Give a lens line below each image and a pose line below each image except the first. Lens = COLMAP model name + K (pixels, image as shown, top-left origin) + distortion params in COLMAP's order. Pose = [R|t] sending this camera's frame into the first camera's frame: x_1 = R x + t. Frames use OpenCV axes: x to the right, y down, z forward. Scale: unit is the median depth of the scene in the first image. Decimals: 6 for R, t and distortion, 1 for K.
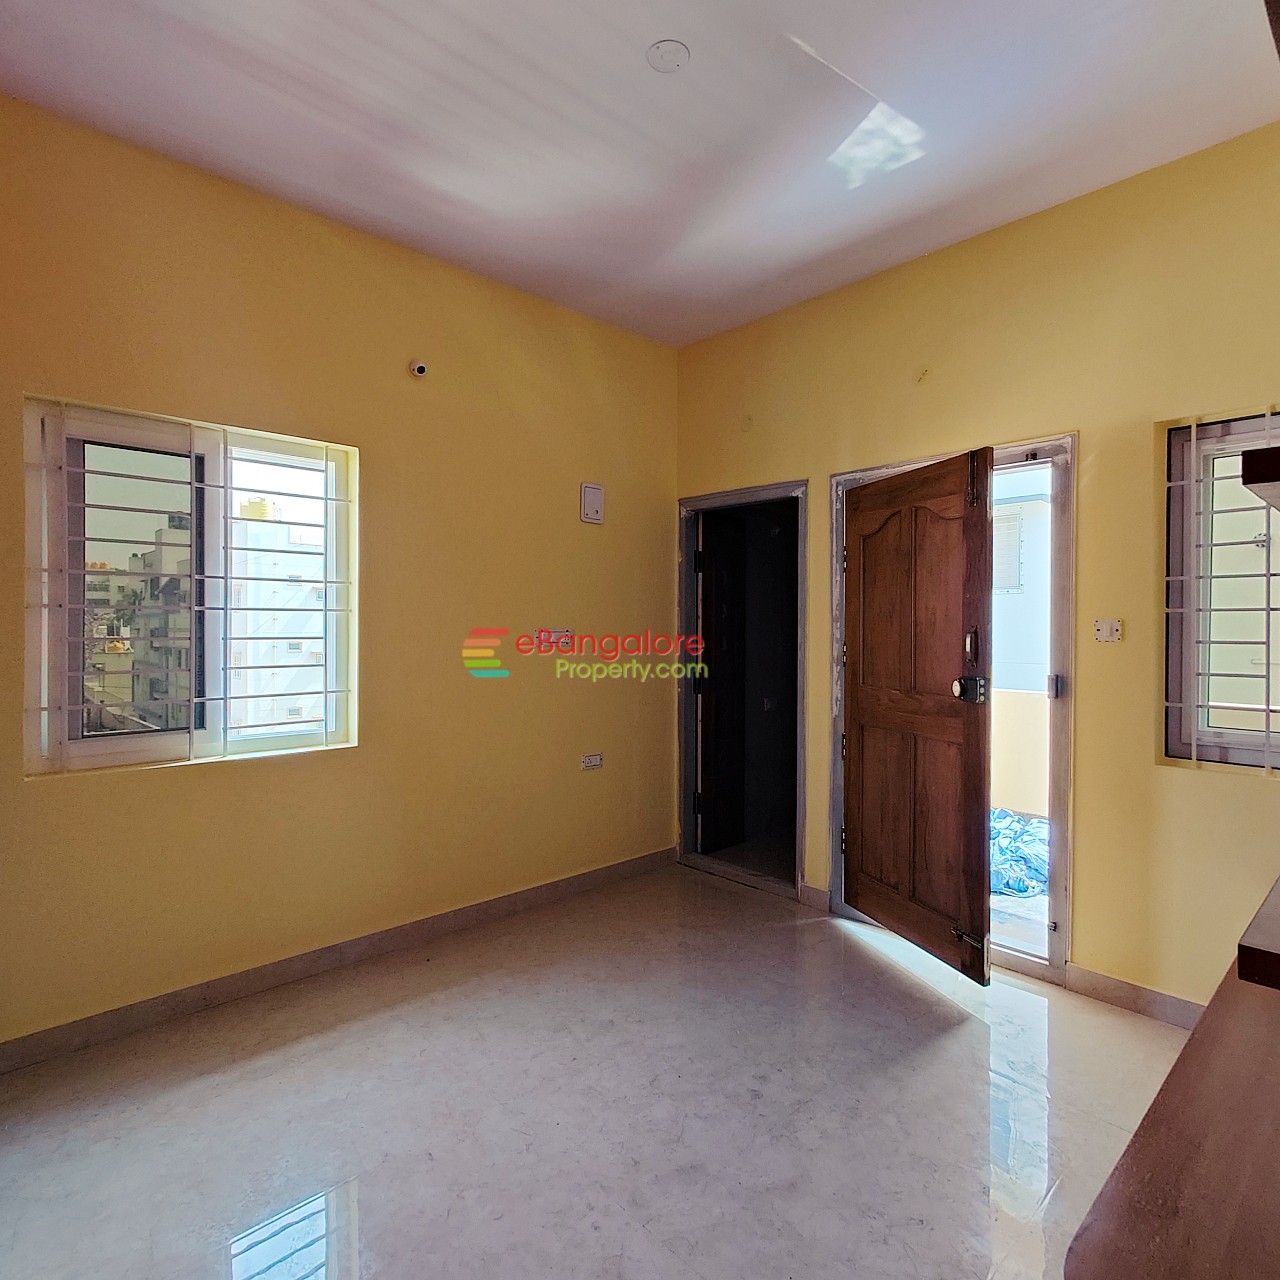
lens RADIAL K [[743.1, 0, 640.0], [0, 743.1, 640.0], [0, 0, 1]] dist [-0.000031, -0.000081]
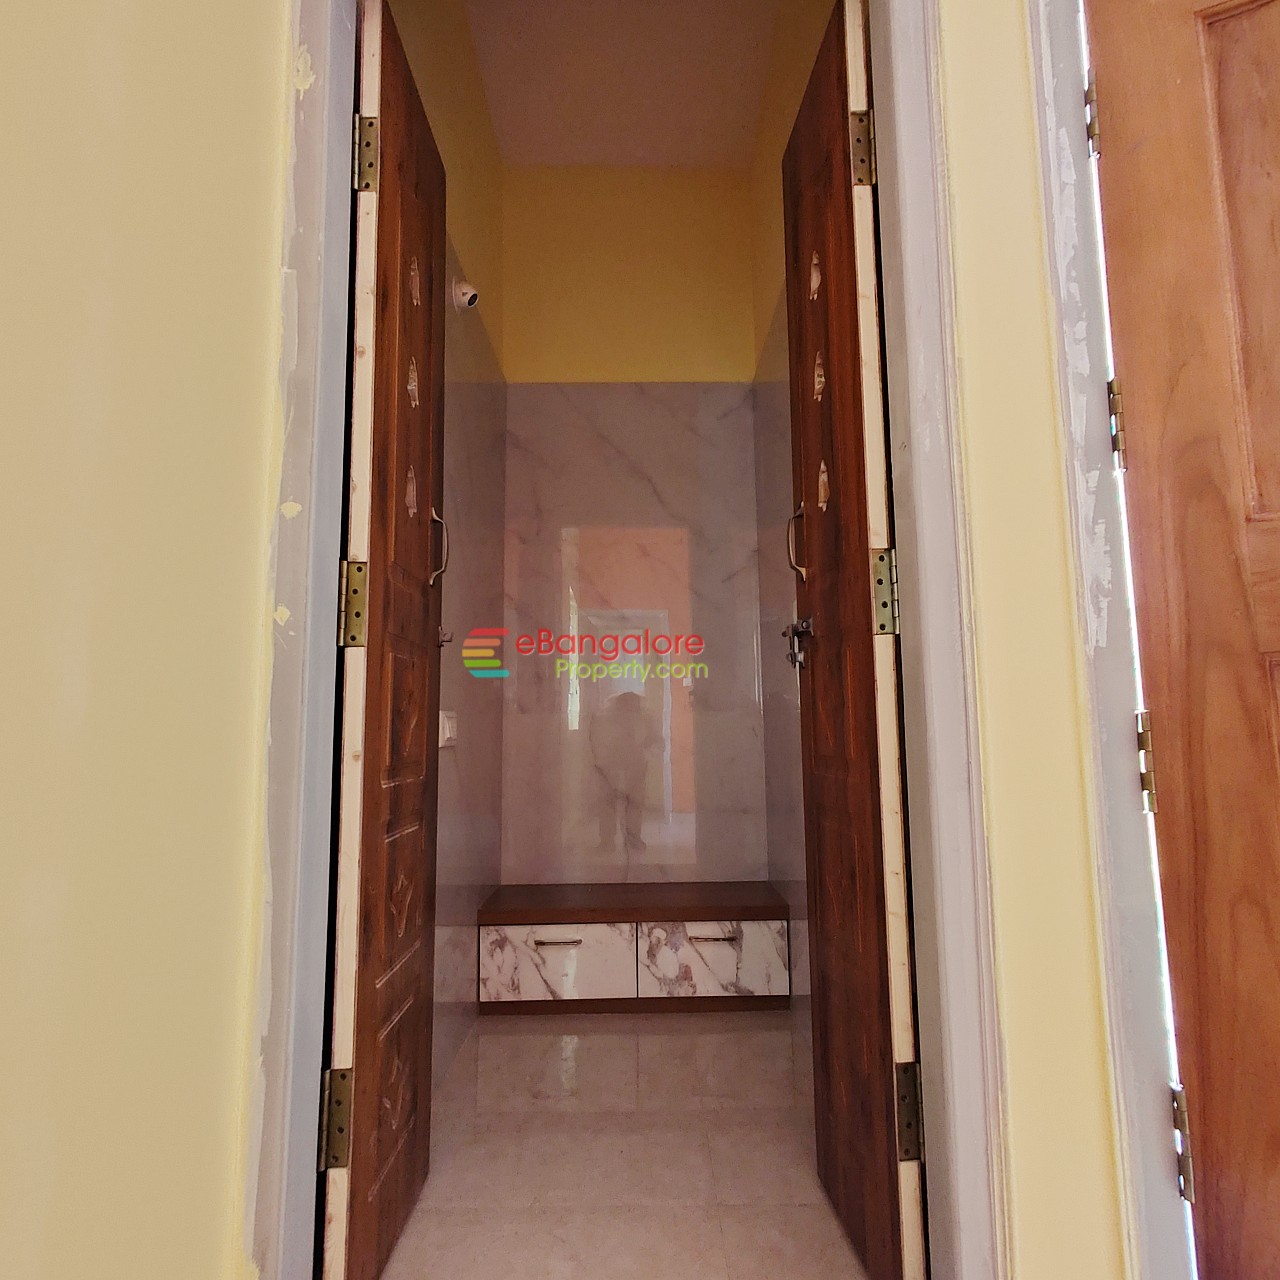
lens RADIAL K [[743.1, 0, 640.0], [0, 743.1, 640.0], [0, 0, 1]] dist [-0.000031, -0.000081]
pose [[0.681136, 0.071590, 0.728649, -0.044352], [0.022529, 0.992687, -0.118592, 0.126394], [-0.731811, 0.097193, 0.674542, 0.941604]]
